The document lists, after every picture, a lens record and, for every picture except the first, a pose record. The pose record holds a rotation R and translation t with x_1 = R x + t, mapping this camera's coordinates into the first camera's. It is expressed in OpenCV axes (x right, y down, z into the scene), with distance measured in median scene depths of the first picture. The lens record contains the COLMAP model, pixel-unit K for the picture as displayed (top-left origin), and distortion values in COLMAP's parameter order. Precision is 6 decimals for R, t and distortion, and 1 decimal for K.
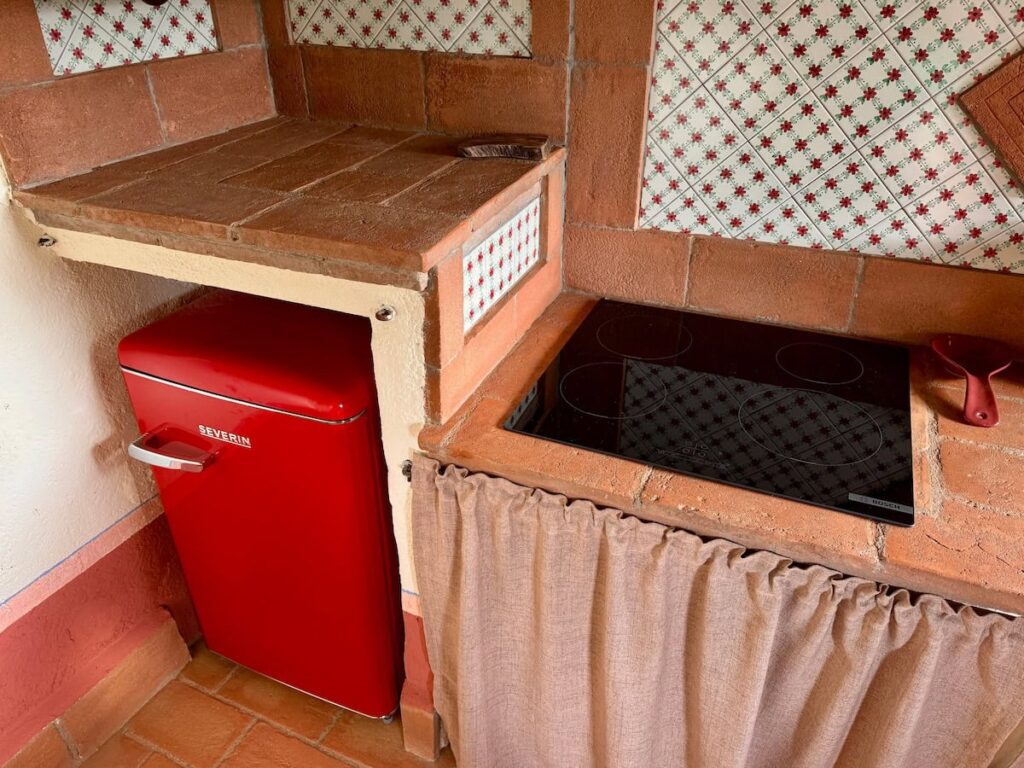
lens RADIAL K [[730.7, 0, 514.6], [0, 730.7, 383.6], [0, 0, 1]] dist [0.050933, -0.078865]
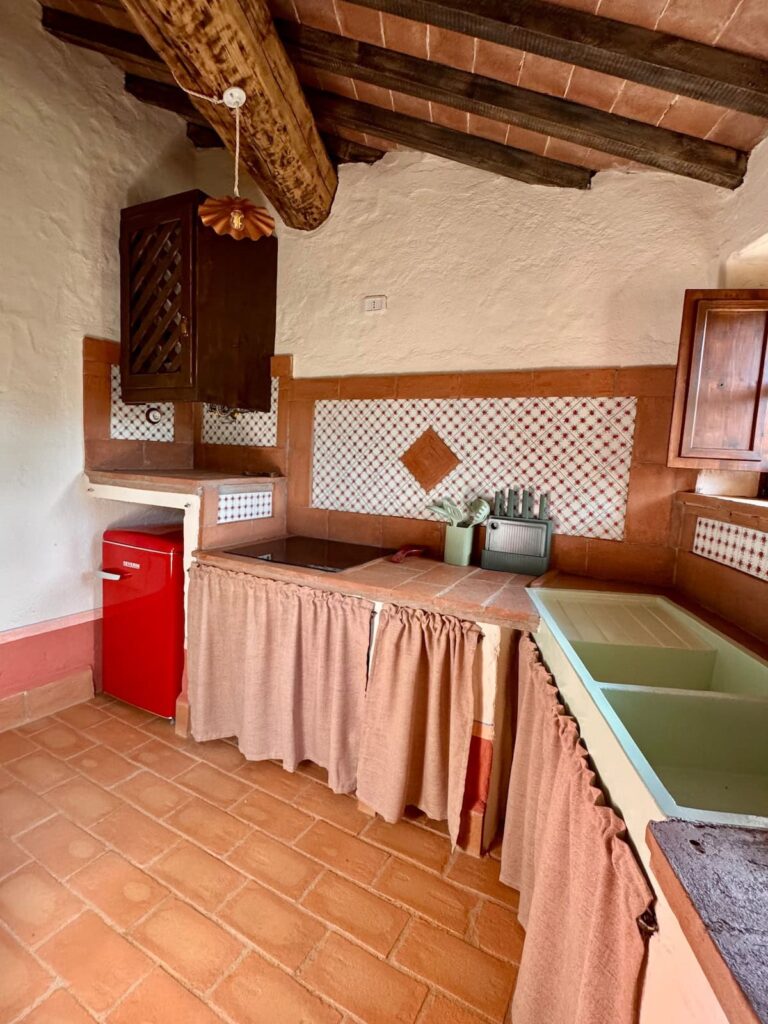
lens RADIAL K [[486.3, 0, 384.0], [0, 486.3, 512.0], [0, 0, 1]] dist [-0.003099, -0.000551]
pose [[0.994985, 0.060867, -0.079376, 0.627403], [-0.088369, 0.906680, -0.412458, 0.542574], [0.046864, 0.417404, 0.907512, -0.597602]]
